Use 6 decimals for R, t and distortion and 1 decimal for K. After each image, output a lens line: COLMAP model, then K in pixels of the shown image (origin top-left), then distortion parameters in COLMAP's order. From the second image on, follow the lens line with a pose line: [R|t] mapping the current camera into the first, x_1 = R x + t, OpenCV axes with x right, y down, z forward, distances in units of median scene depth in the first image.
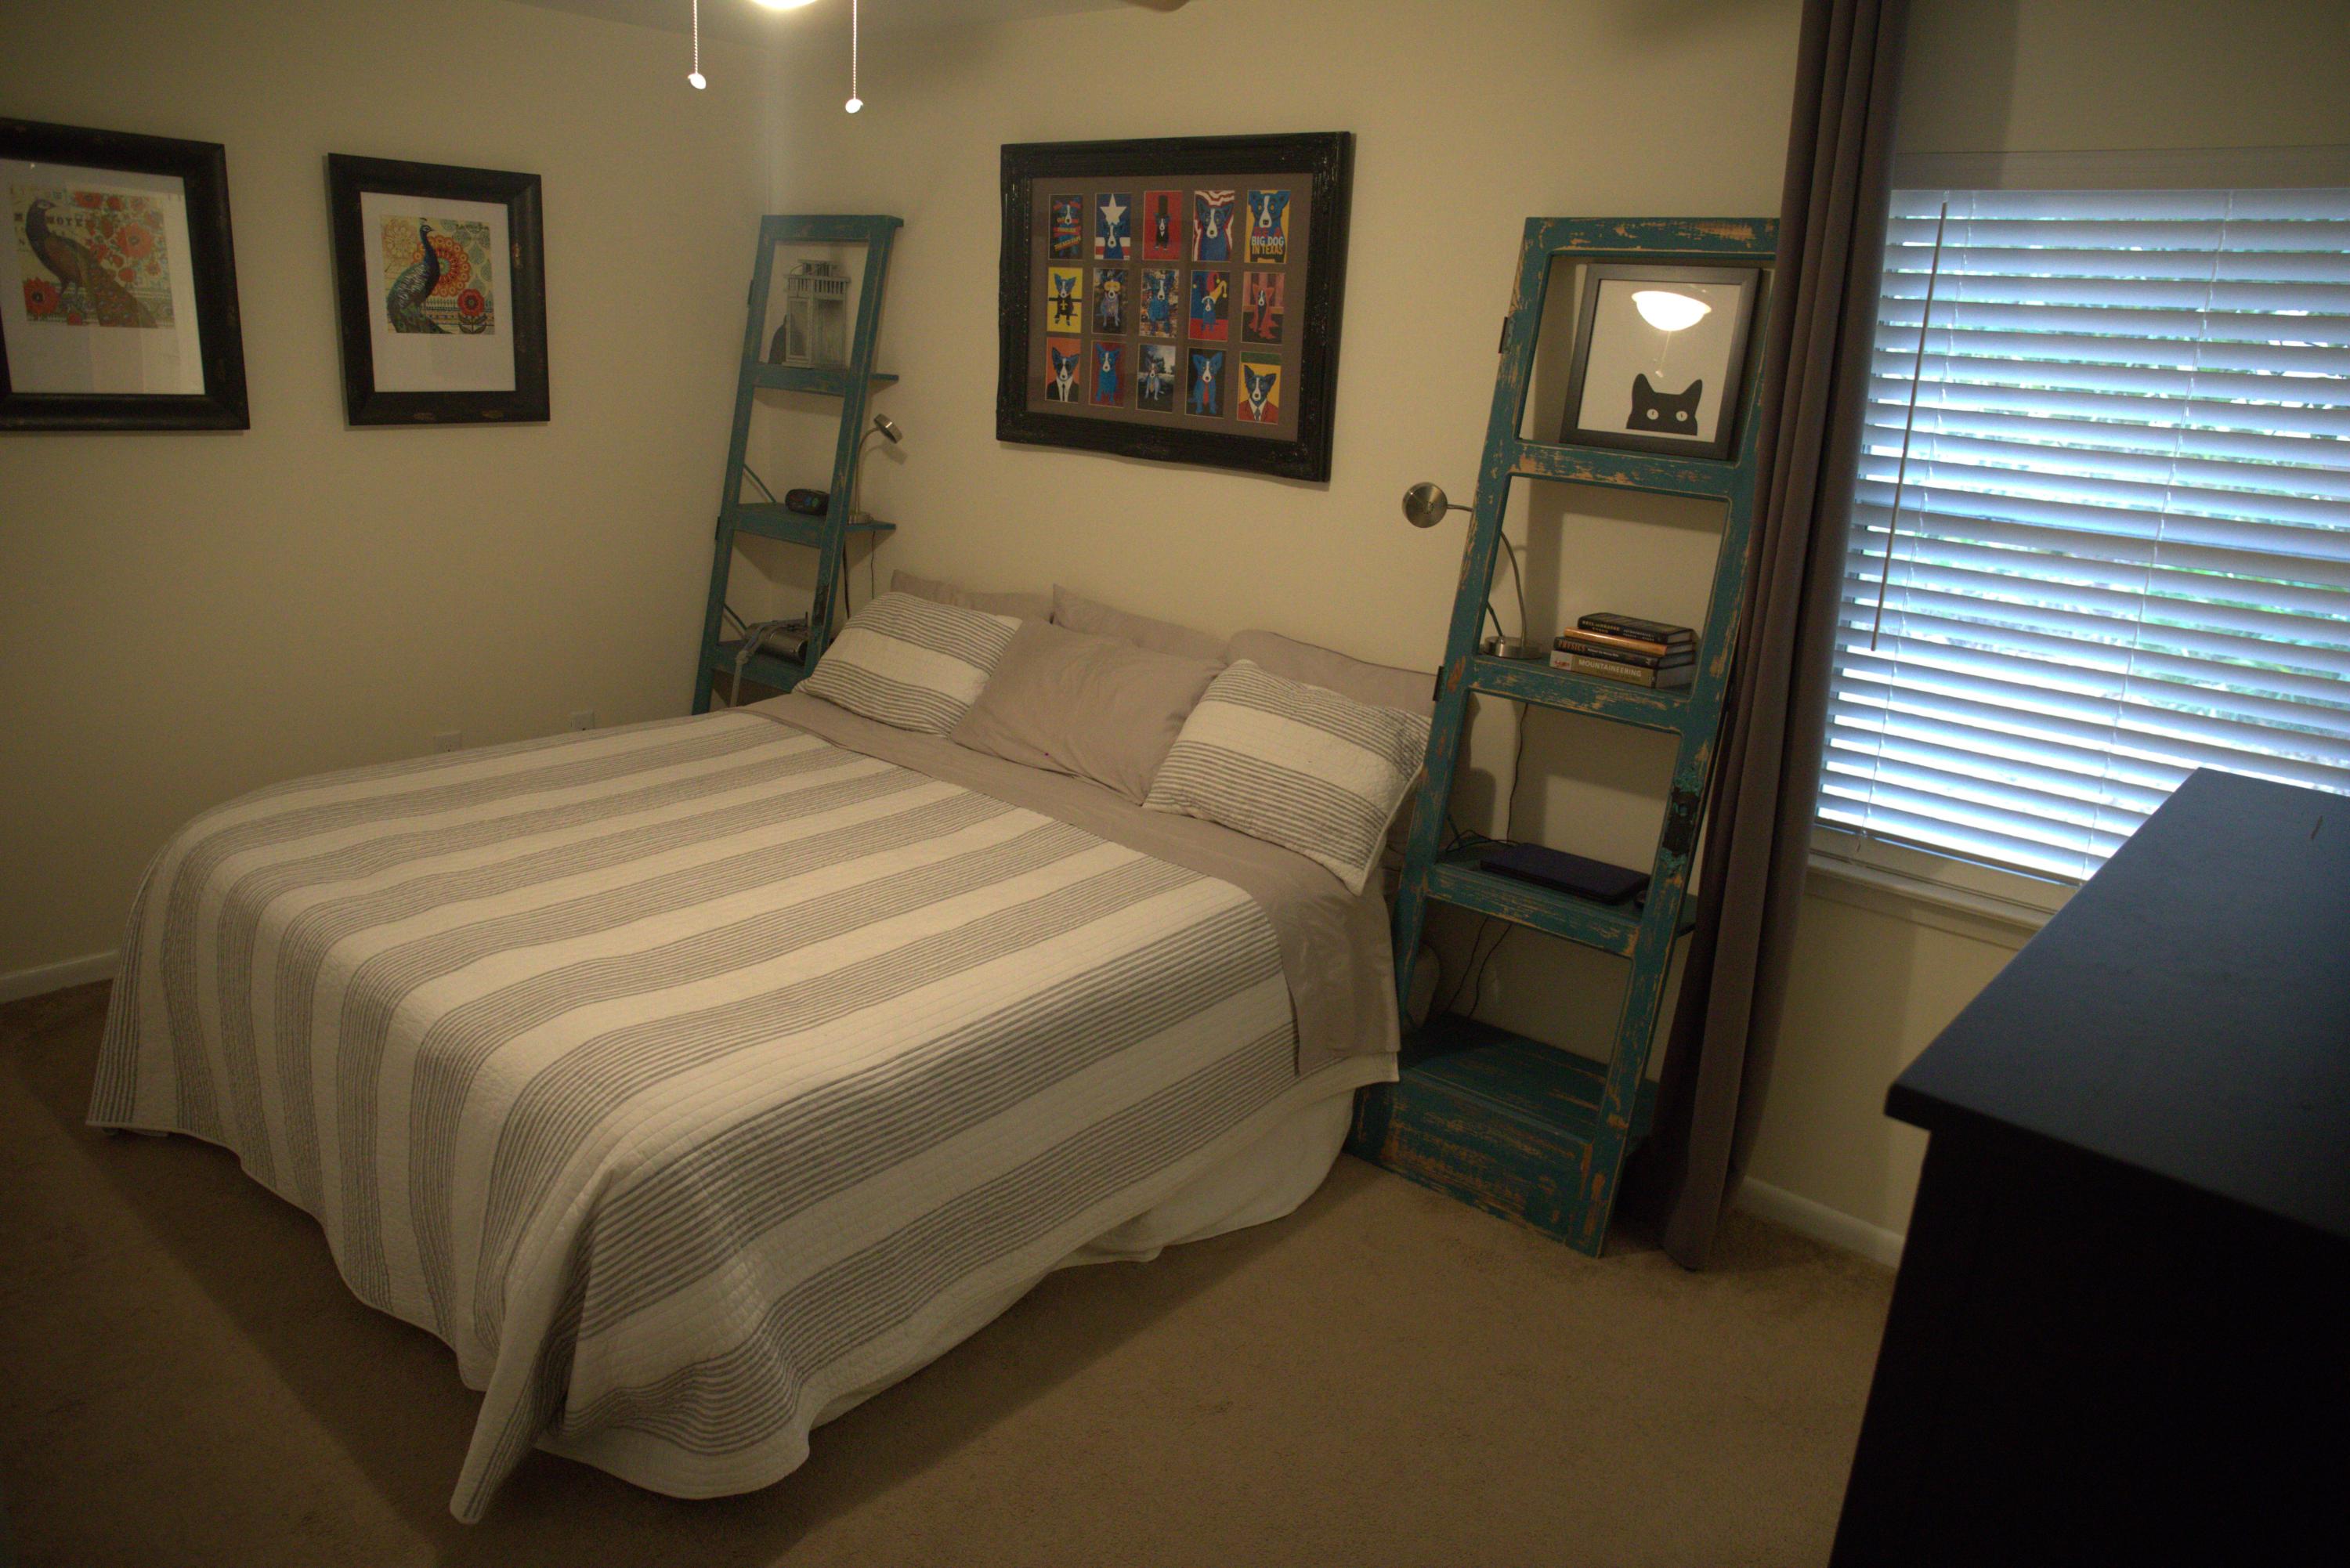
lens RADIAL K [[1582.5, 0, 1175.0], [0, 1582.5, 784.0], [0, 0, 1]] dist [-0.104688, 0.085411]
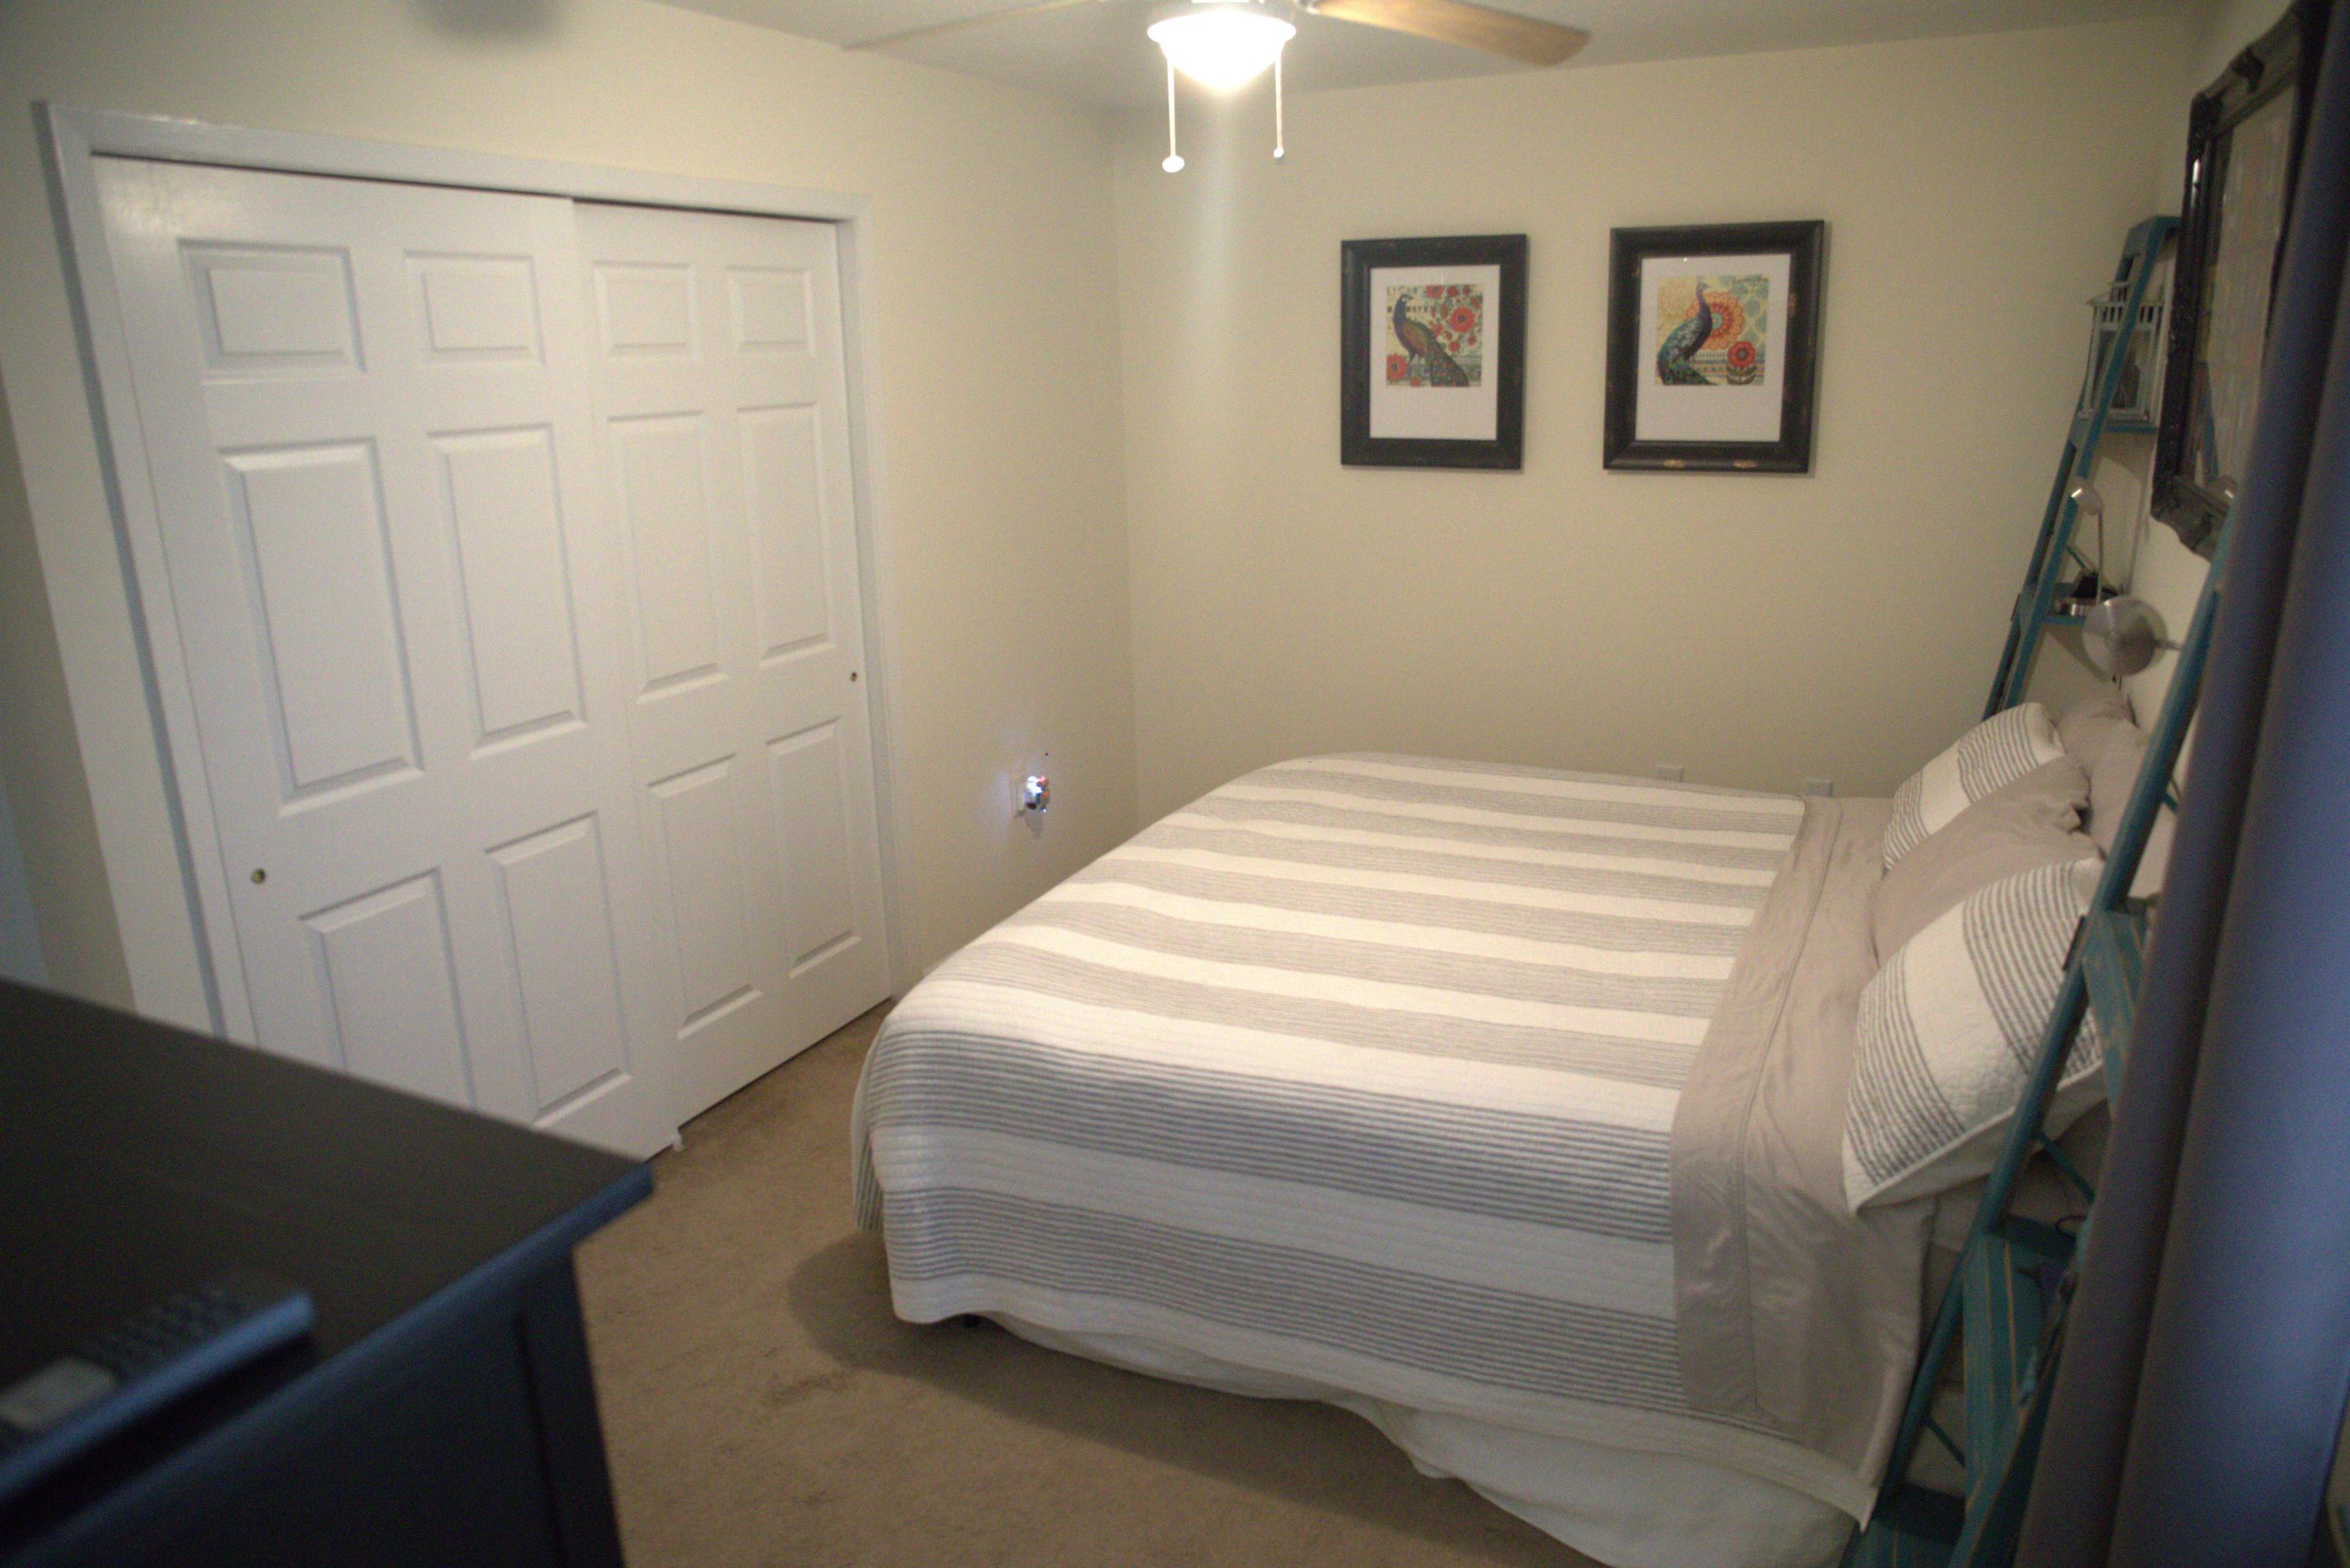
lens RADIAL K [[1582.5, 0, 1175.0], [0, 1582.5, 784.0], [0, 0, 1]] dist [-0.104688, 0.085411]
pose [[0.264995, 0.199992, -0.943282, 0.551305], [-0.234279, 0.962295, 0.138208, -0.111355], [0.935356, 0.184367, 0.301858, 0.468963]]
